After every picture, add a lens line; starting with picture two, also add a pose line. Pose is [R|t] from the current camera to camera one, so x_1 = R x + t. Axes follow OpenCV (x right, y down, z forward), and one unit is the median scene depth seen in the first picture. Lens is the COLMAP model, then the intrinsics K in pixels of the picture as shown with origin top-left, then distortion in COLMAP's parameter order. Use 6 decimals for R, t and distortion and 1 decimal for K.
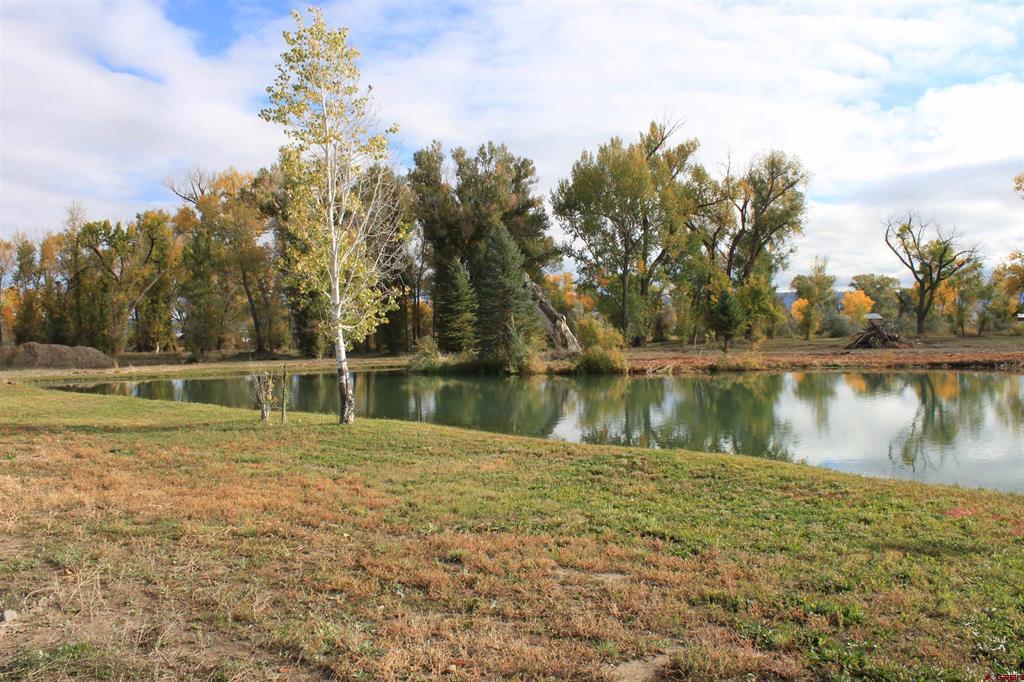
lens RADIAL K [[858.8, 0, 512.0], [0, 858.8, 341.0], [0, 0, 1]] dist [-0.165050, 0.147011]
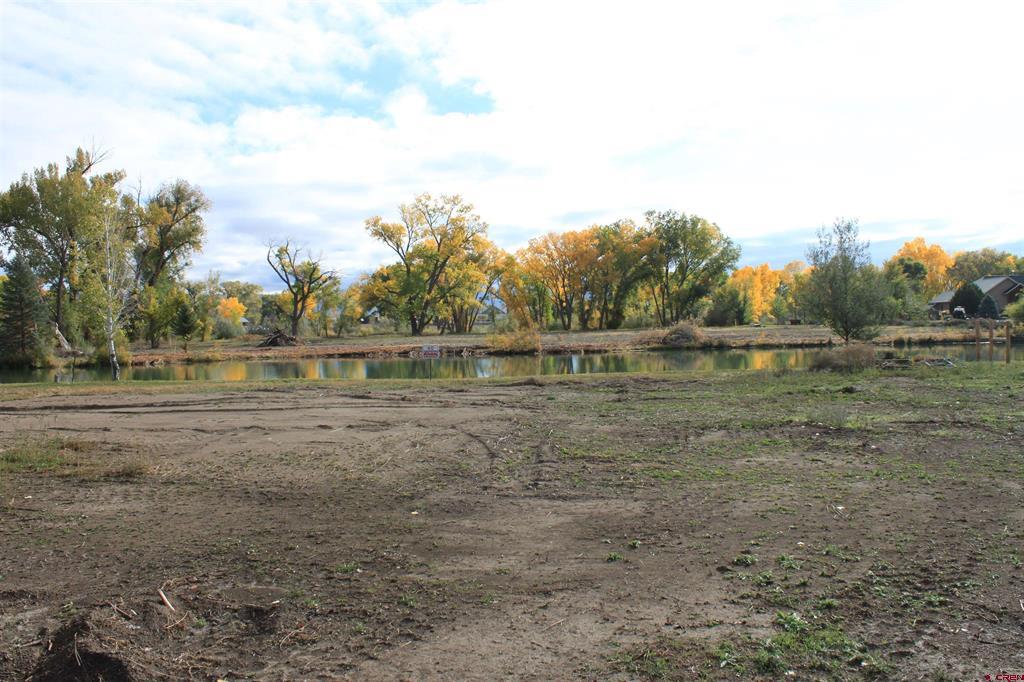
lens RADIAL K [[865.1, 0, 512.0], [0, 865.1, 341.0], [0, 0, 1]] dist [-0.154028, 0.145665]
pose [[0.743394, -0.008270, 0.668803, -0.155018], [0.010186, 0.999948, 0.001043, 0.001505], [-0.668776, 0.006037, 0.743439, -0.212334]]
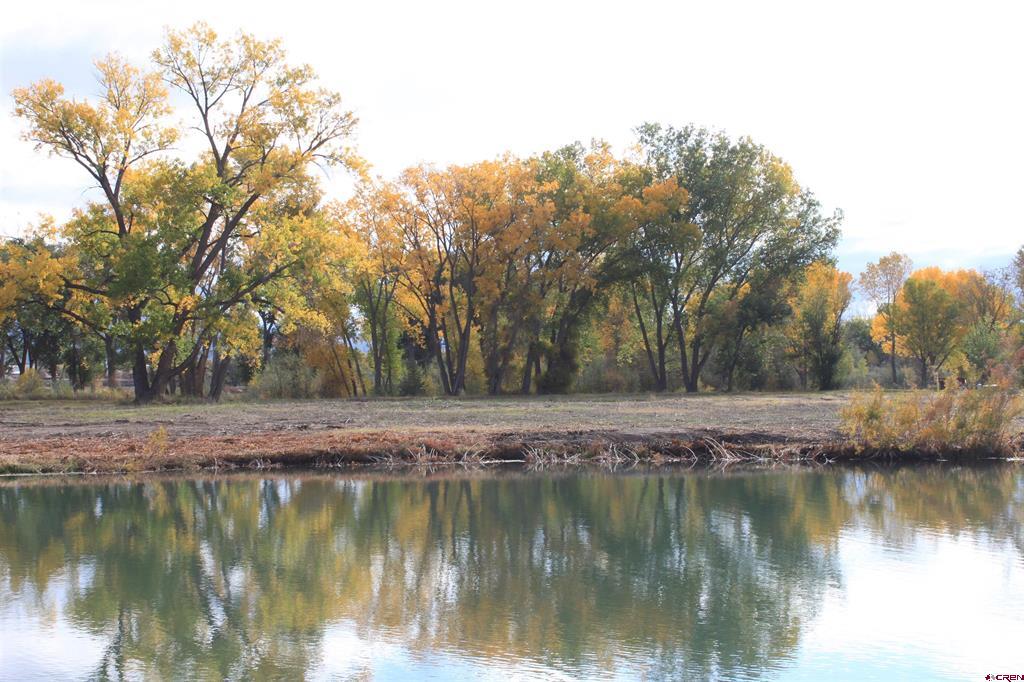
lens RADIAL K [[1653.4, 0, 512.0], [0, 1653.4, 341.0], [0, 0, 1]] dist [-0.001932, -0.001733]
pose [[0.546497, 0.040312, 0.836490, -0.066534], [-0.001155, 0.998876, -0.047383, 0.003675], [-0.837460, 0.024929, 0.545930, 0.188902]]
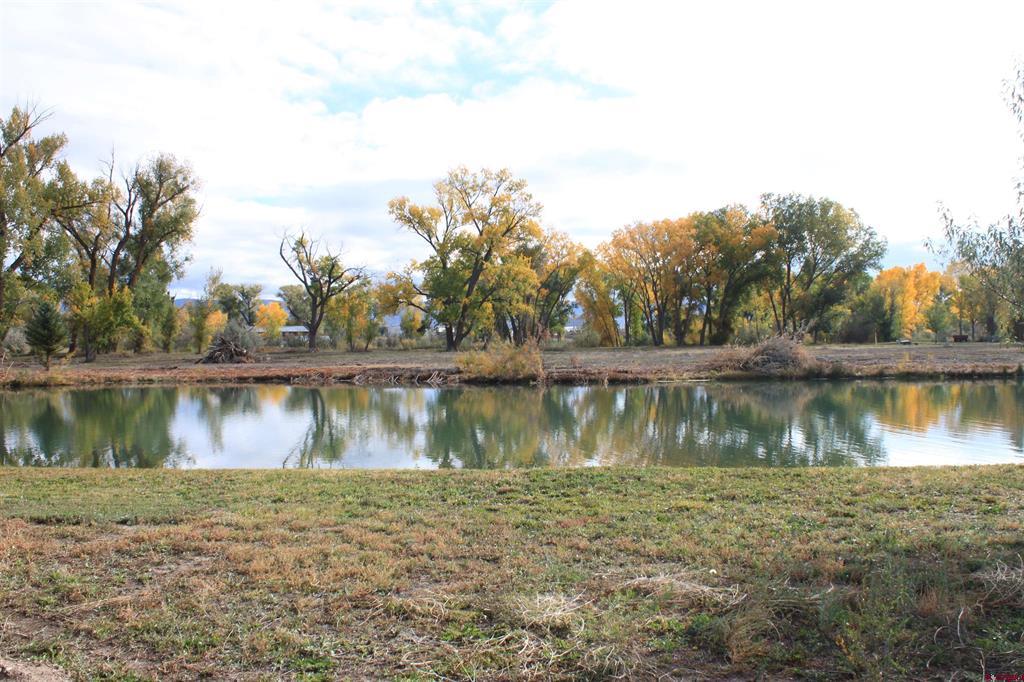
lens RADIAL K [[955.1, 0, 512.0], [0, 955.1, 341.0], [0, 0, 1]] dist [-0.155771, 0.185938]
pose [[0.822642, 0.011563, 0.568443, 0.048035], [-0.003804, 0.999883, -0.014834, -0.001691], [-0.568548, 0.010041, 0.822589, -0.096353]]
